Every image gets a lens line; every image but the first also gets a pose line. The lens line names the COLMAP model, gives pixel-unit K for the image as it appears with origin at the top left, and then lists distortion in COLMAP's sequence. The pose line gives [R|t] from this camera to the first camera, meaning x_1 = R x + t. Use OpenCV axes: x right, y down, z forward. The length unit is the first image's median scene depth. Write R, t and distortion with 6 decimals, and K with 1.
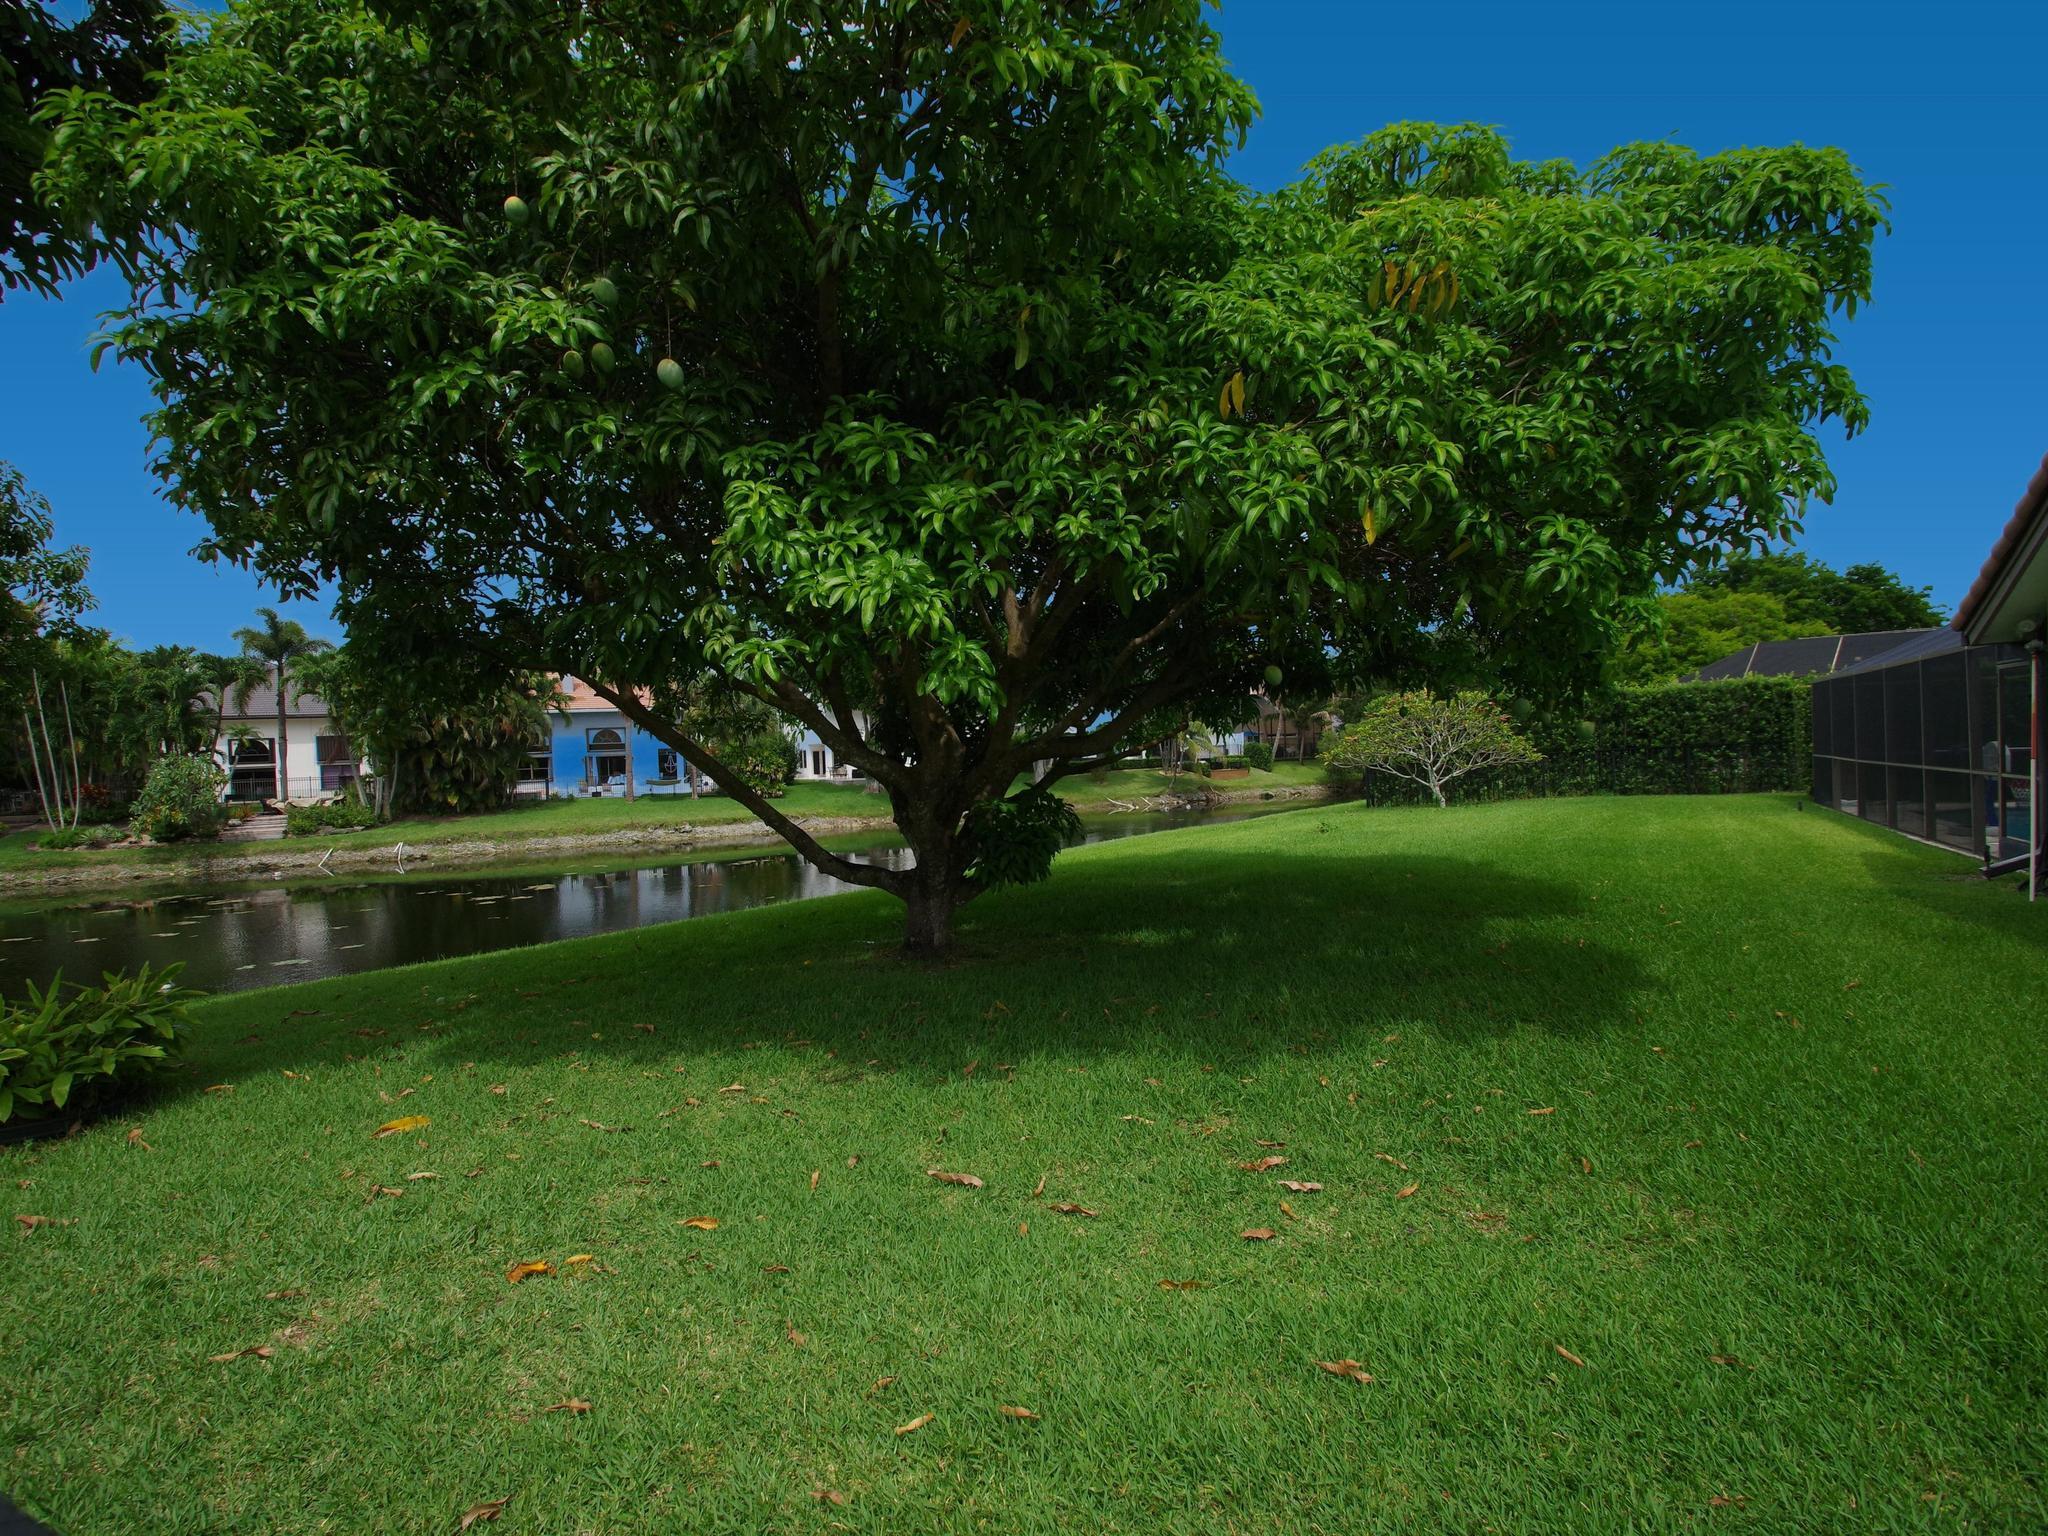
lens RADIAL K [[1059.4, 0, 978.5], [0, 1059.4, 804.5], [0, 0, 1]] dist [-0.000858, -0.006779]
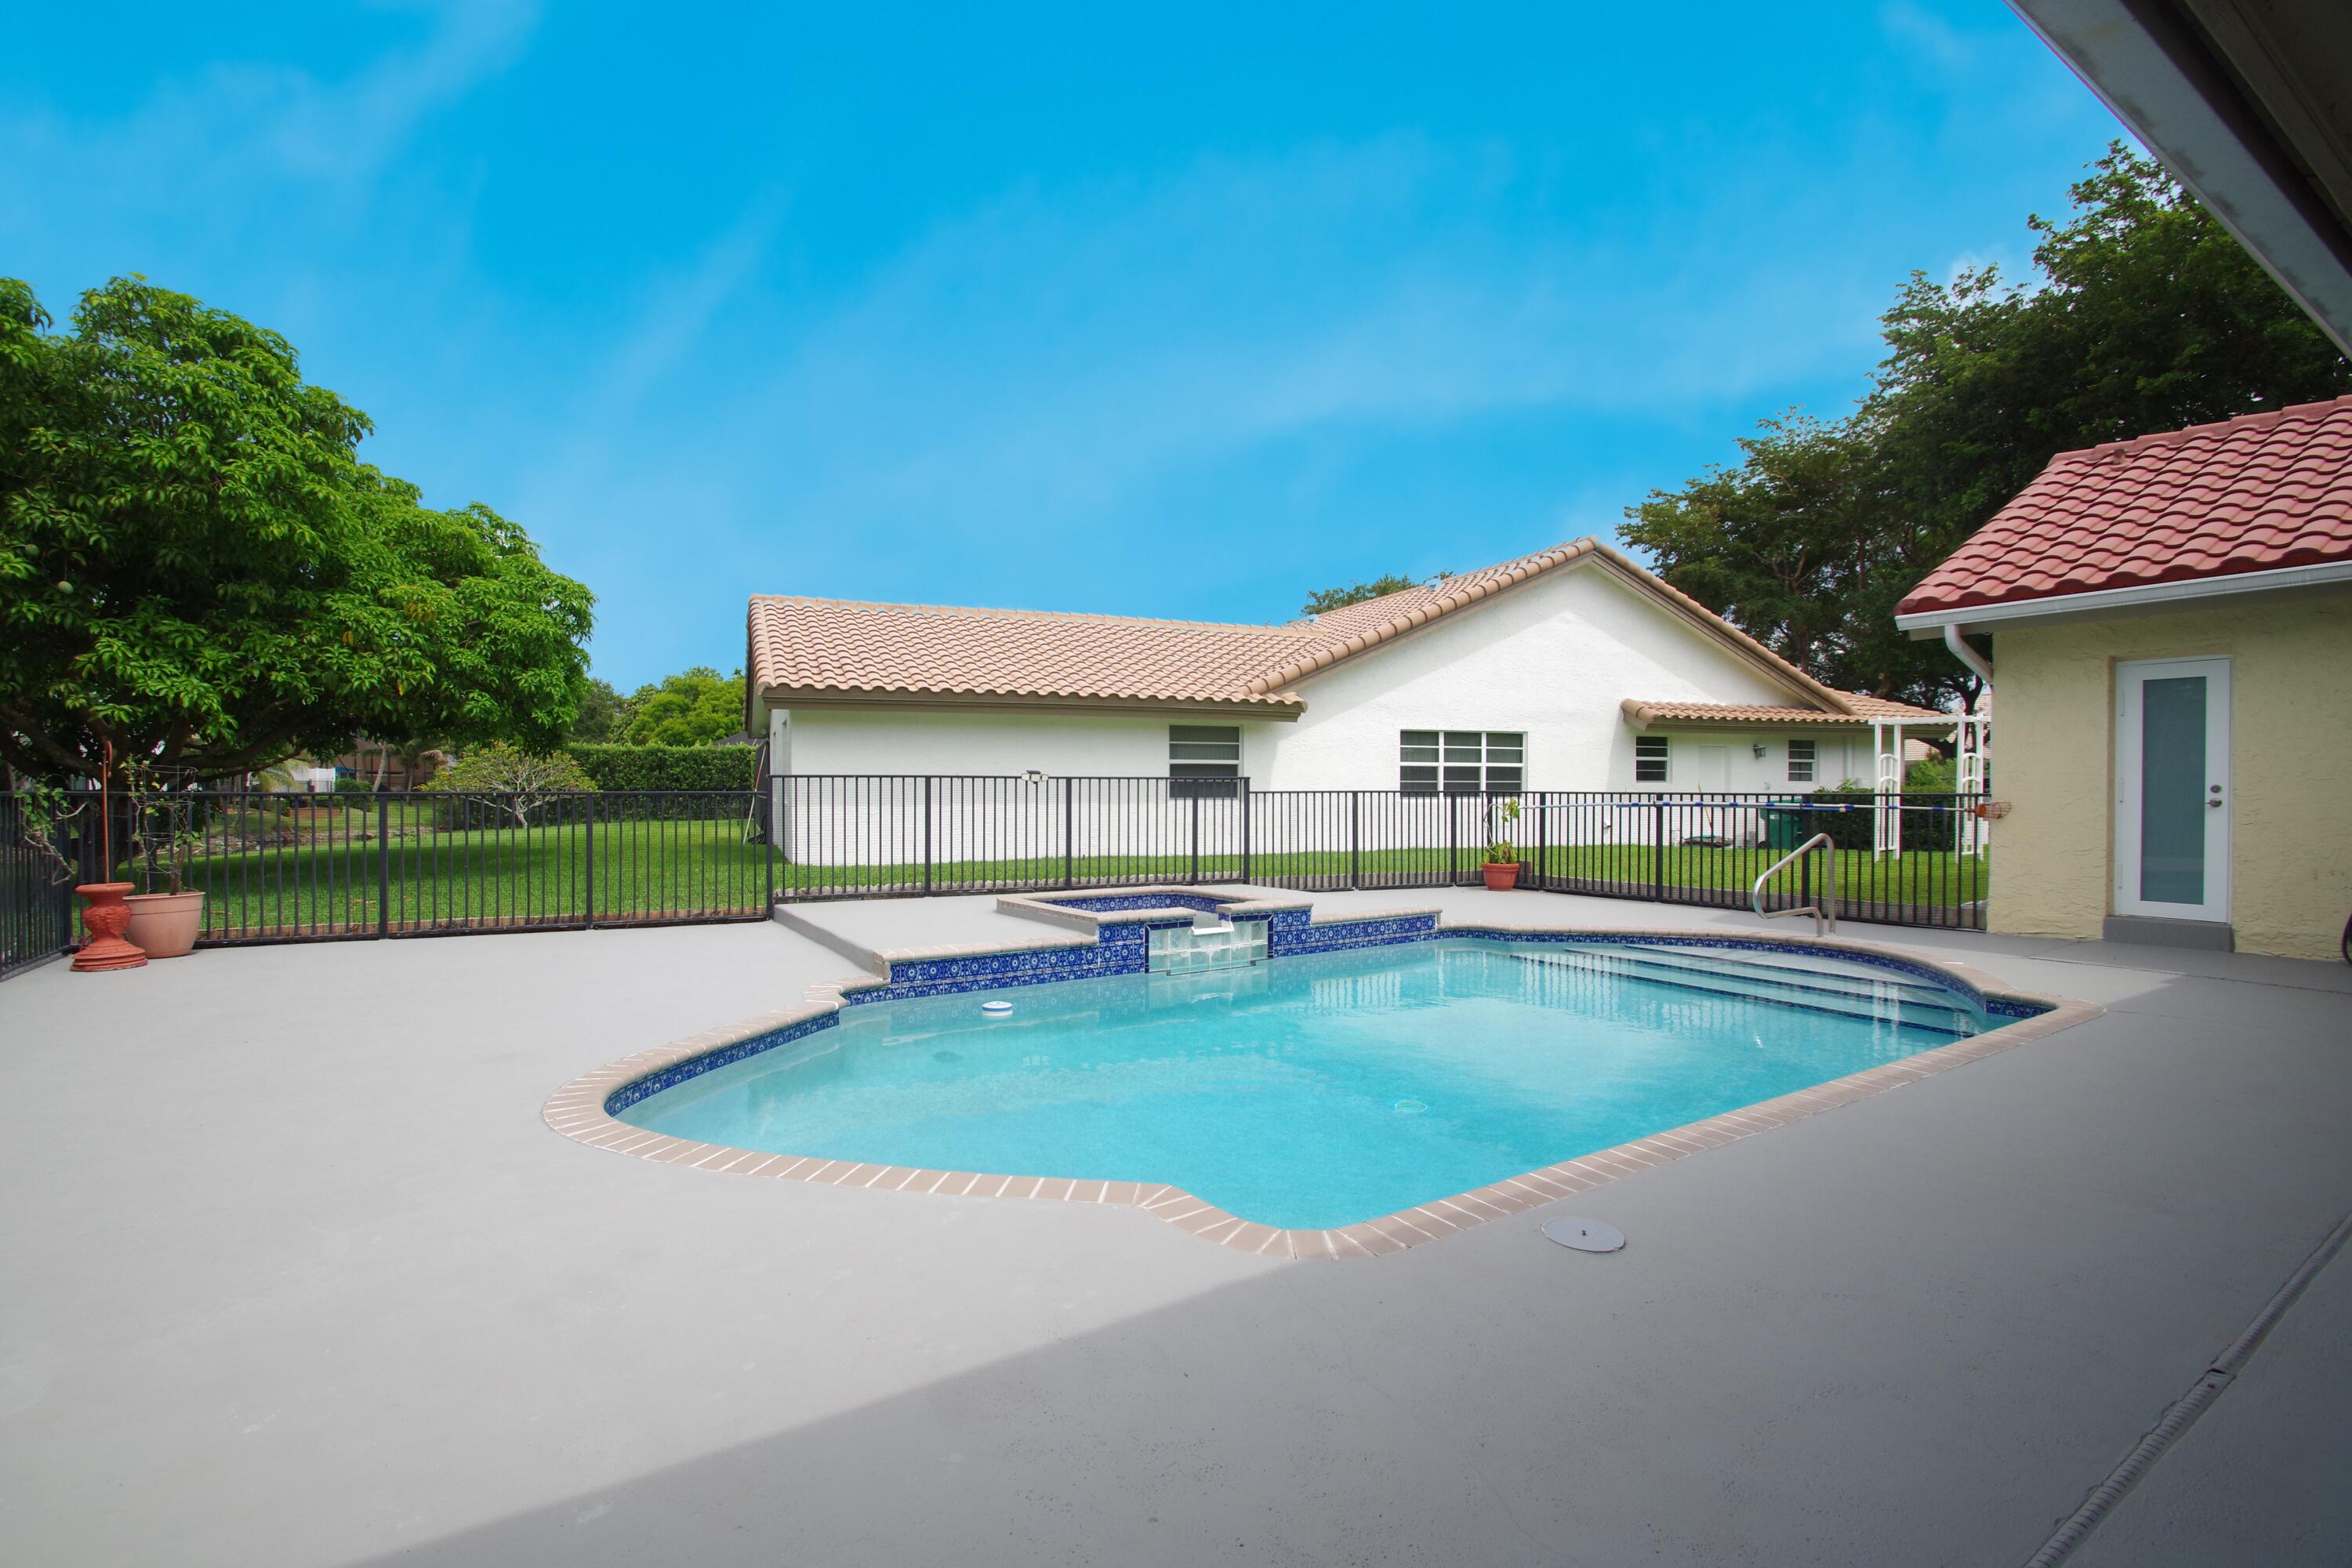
lens RADIAL K [[1015.4, 0, 1177.7], [0, 1015.4, 799.7], [0, 0, 1]] dist [-0.036417, -0.000865]
pose [[0.579338, 0.025607, 0.814685, -0.188291], [0.015556, 0.998977, -0.042462, 0.060446], [-0.814939, 0.037273, 0.578347, -0.708899]]
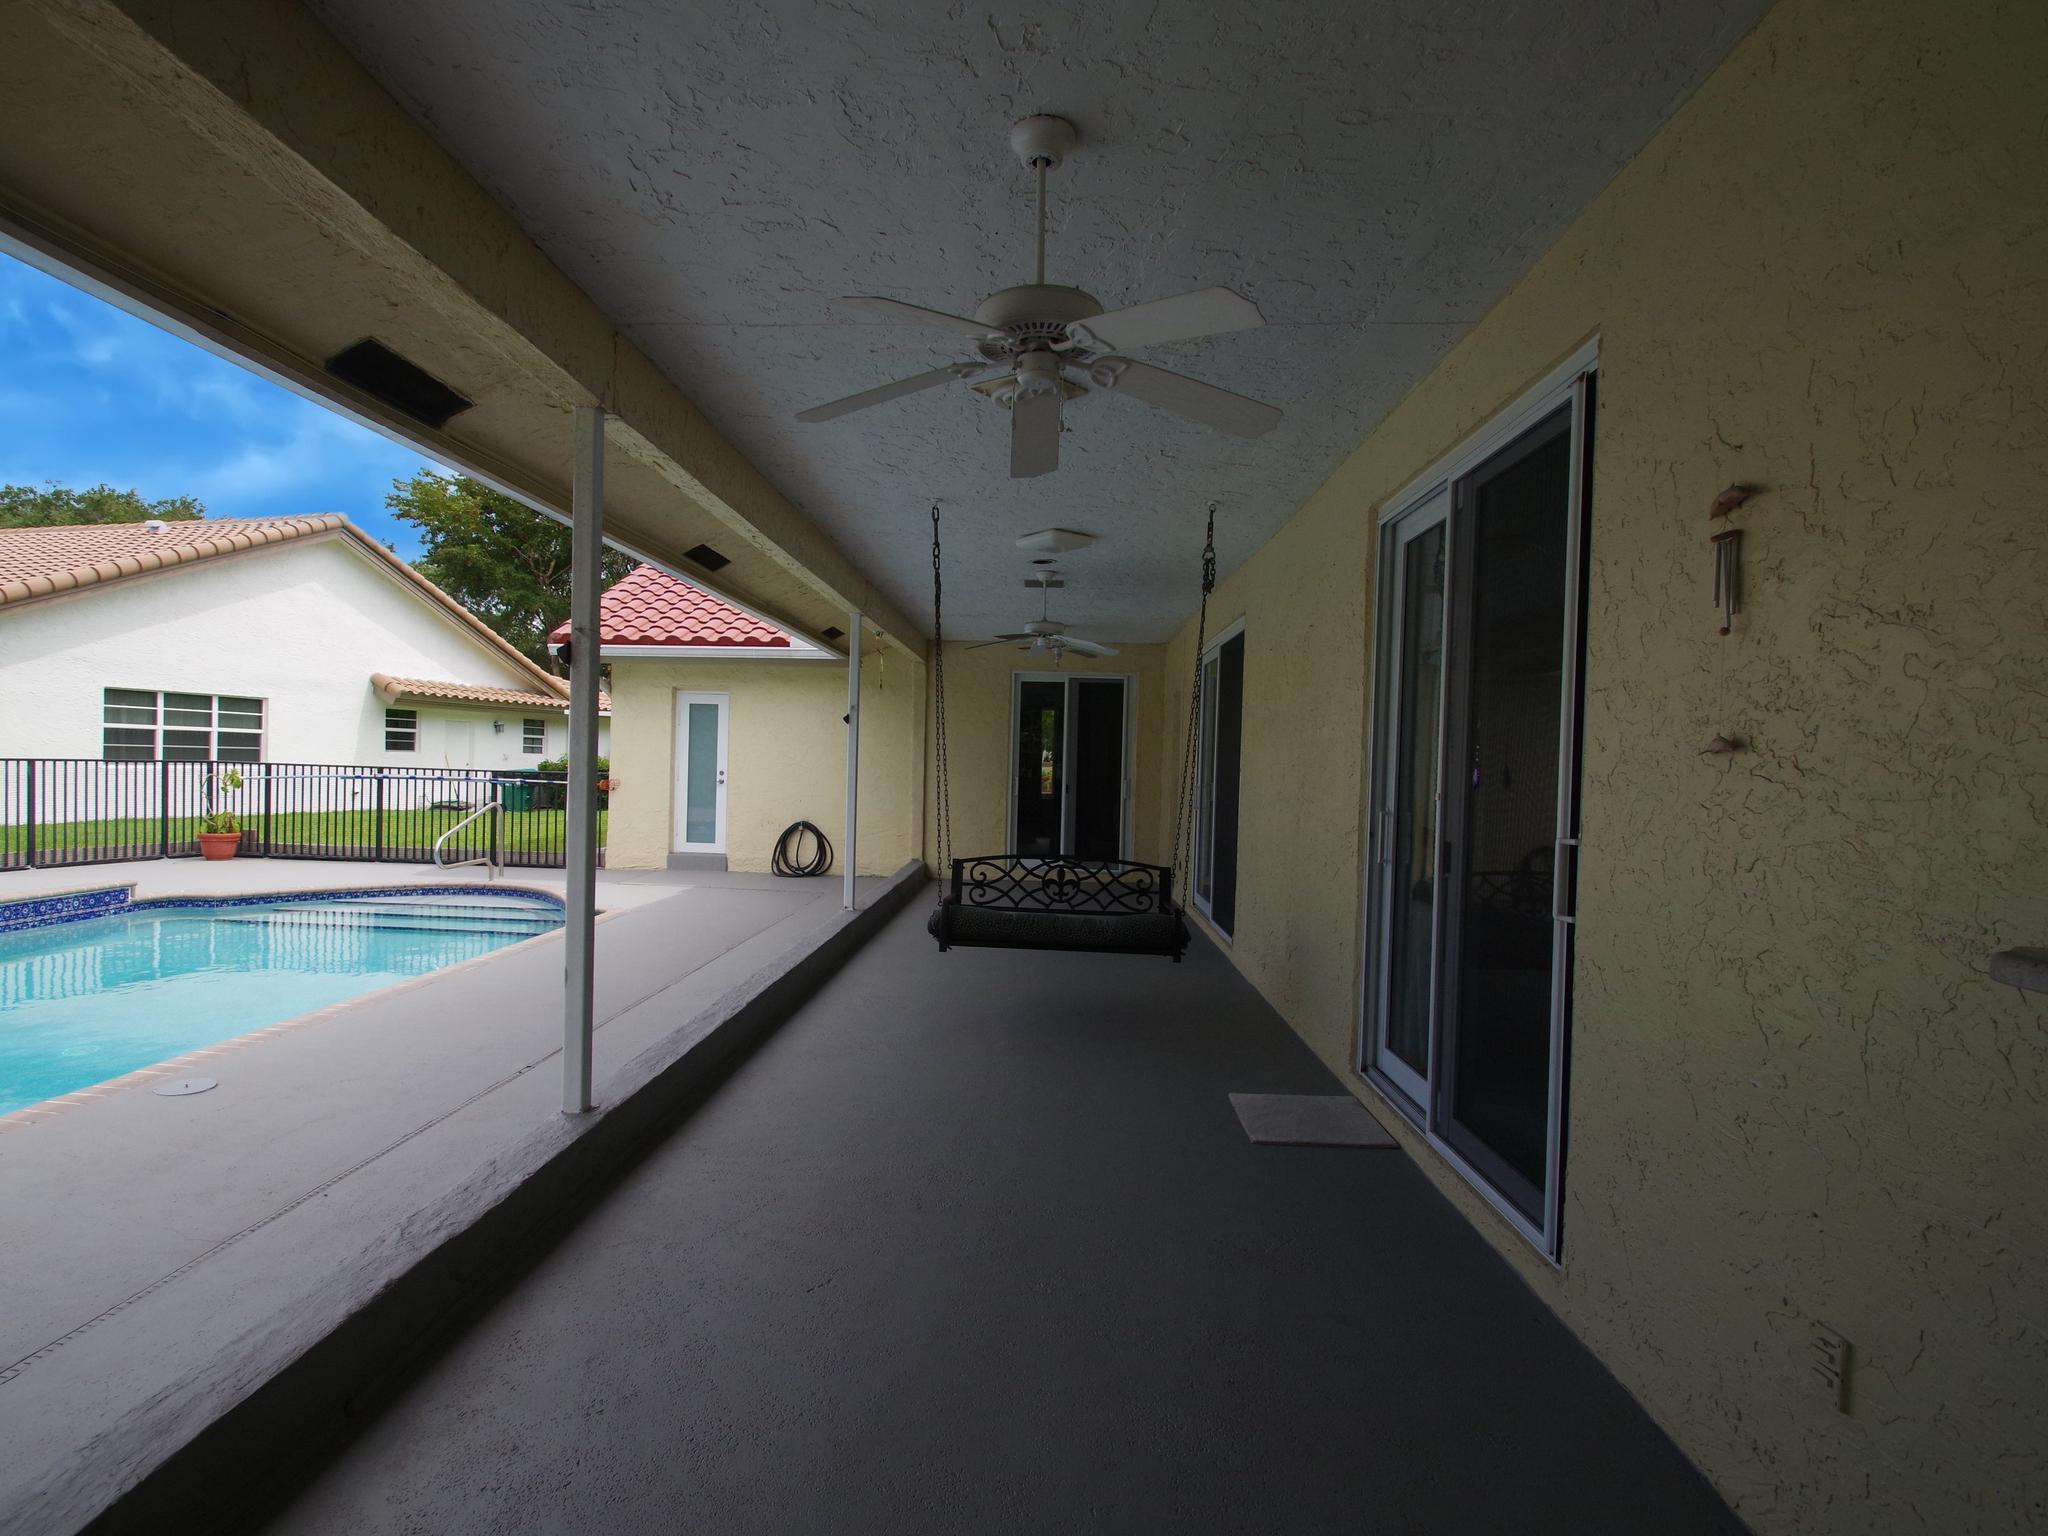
lens RADIAL K [[1059.4, 0, 1007.8], [0, 1059.4, 780.1], [0, 0, 1]] dist [-0.000858, -0.006779]
pose [[-0.278855, 0.005313, 0.960319, -0.367878], [0.026710, 0.999641, 0.002225, 0.053798], [-0.959962, 0.026270, -0.278897, -0.818154]]
